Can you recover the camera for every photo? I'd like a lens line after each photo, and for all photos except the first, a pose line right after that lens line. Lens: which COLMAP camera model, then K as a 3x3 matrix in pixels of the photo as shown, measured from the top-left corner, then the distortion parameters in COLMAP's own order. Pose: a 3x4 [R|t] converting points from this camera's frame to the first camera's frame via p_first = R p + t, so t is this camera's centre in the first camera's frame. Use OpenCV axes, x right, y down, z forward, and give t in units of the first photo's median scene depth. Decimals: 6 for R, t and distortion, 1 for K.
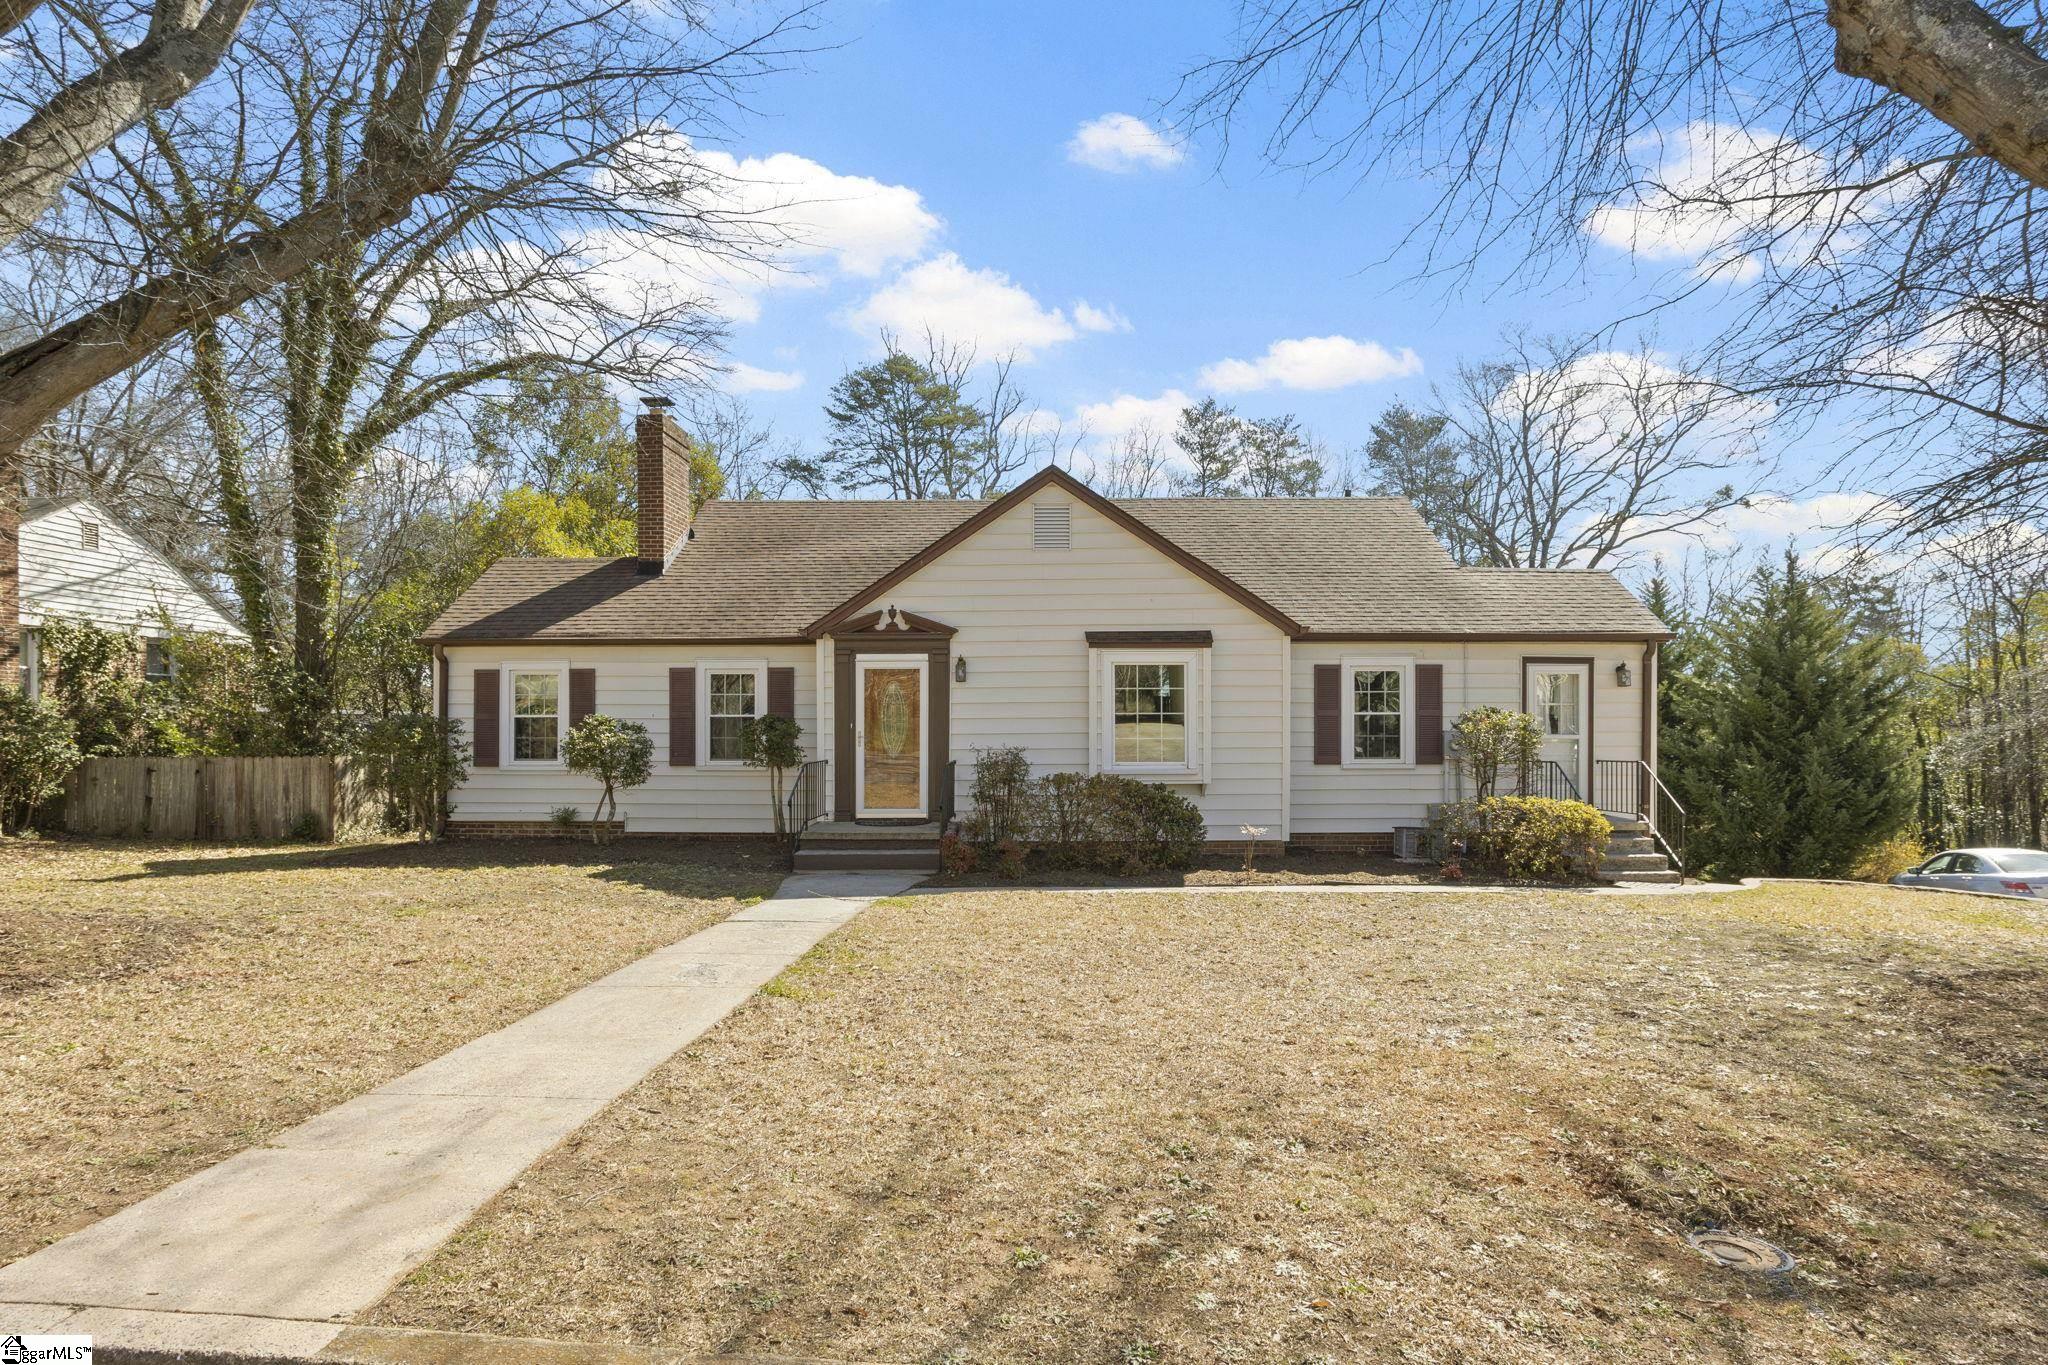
lens RADIAL K [[1289.9, 0, 1030.9], [0, 1289.9, 712.7], [0, 0, 1]] dist [-0.080788, 0.062218]
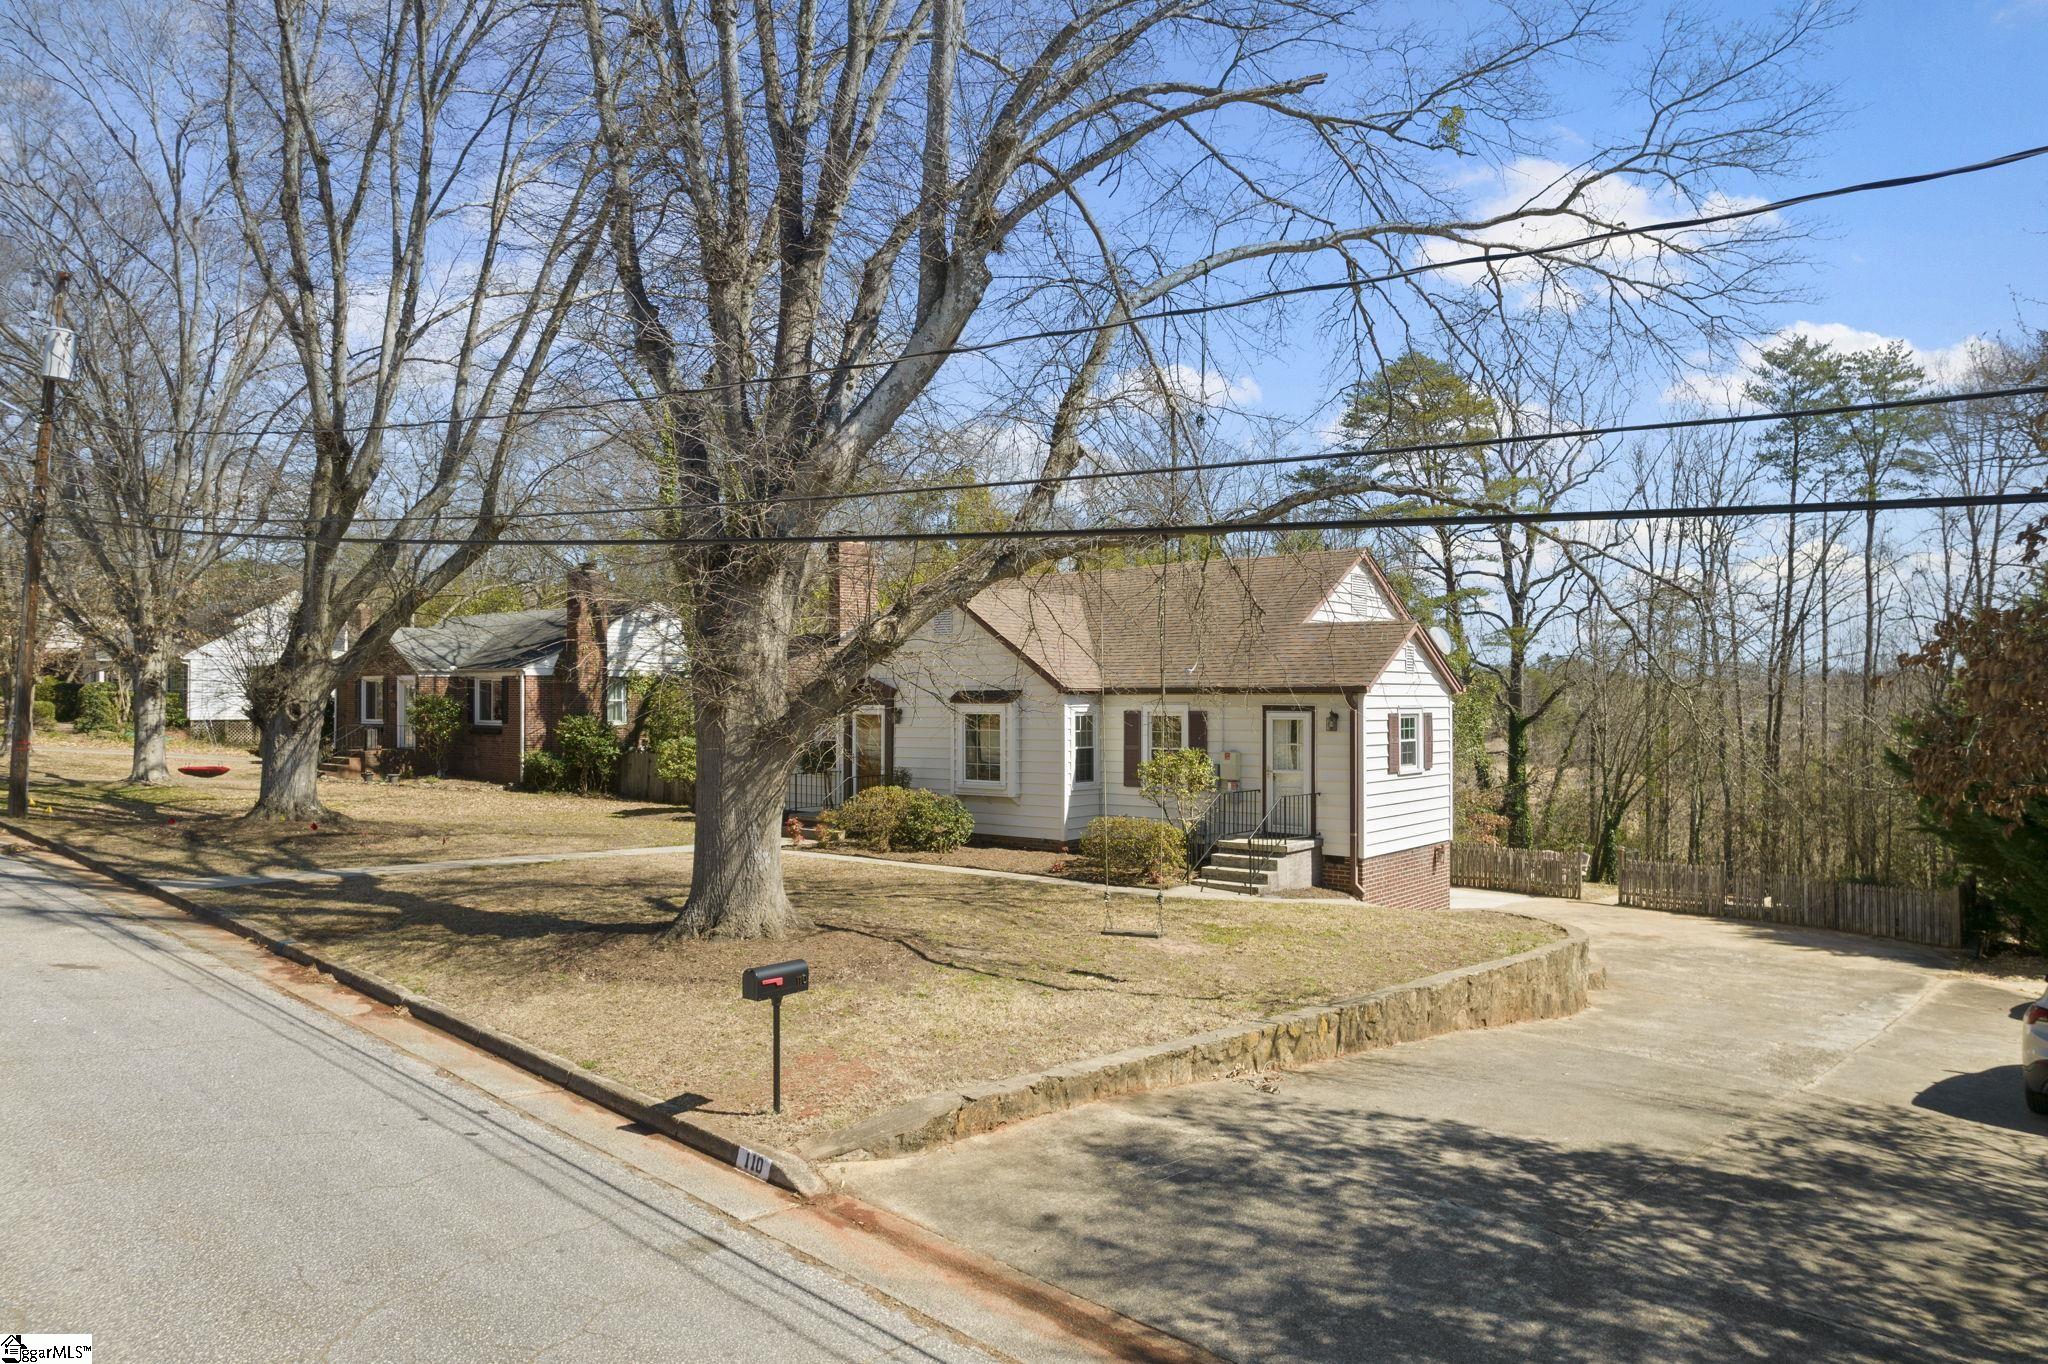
lens RADIAL K [[1289.9, 0, 1030.9], [0, 1289.9, 712.2], [0, 0, 1]] dist [-0.080788, 0.062218]
pose [[0.769312, 0.007973, -0.638823, 1.006821], [0.004049, 0.999841, 0.017355, -0.059803], [0.638860, -0.015938, 0.769158, -0.098858]]
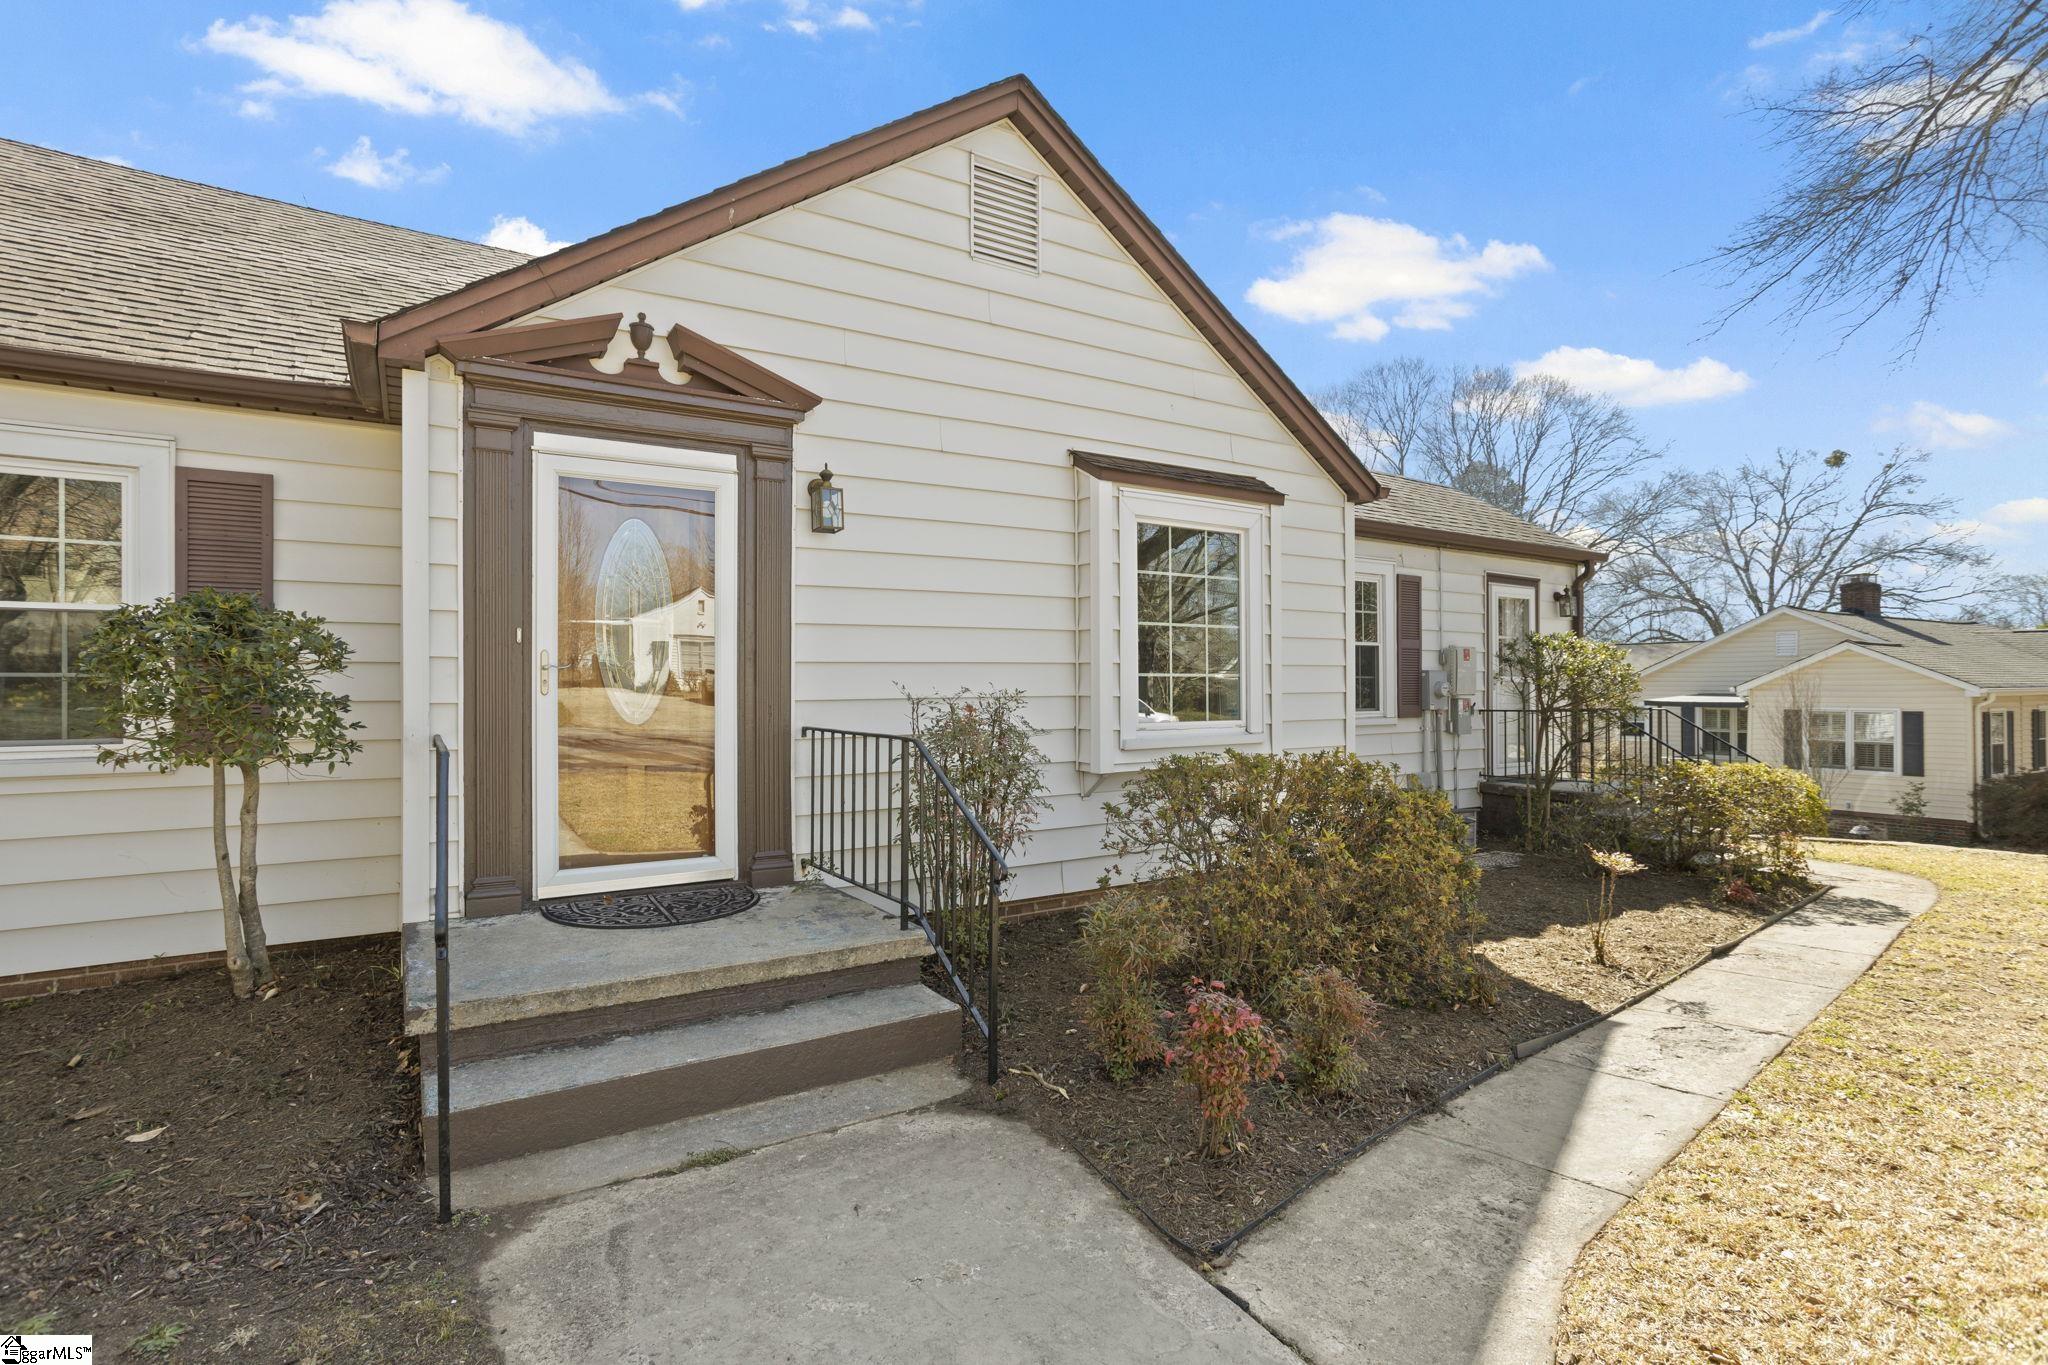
lens RADIAL K [[1024.0, 0, 1051.5], [0, 1024.0, 687.4], [0, 0, 1]] dist [-0.048008, 0.031247]
pose [[0.822812, -0.000377, 0.568314, -0.165798], [-0.004028, 0.999971, 0.006495, 0.020799], [-0.568299, -0.007633, 0.822786, 0.651622]]
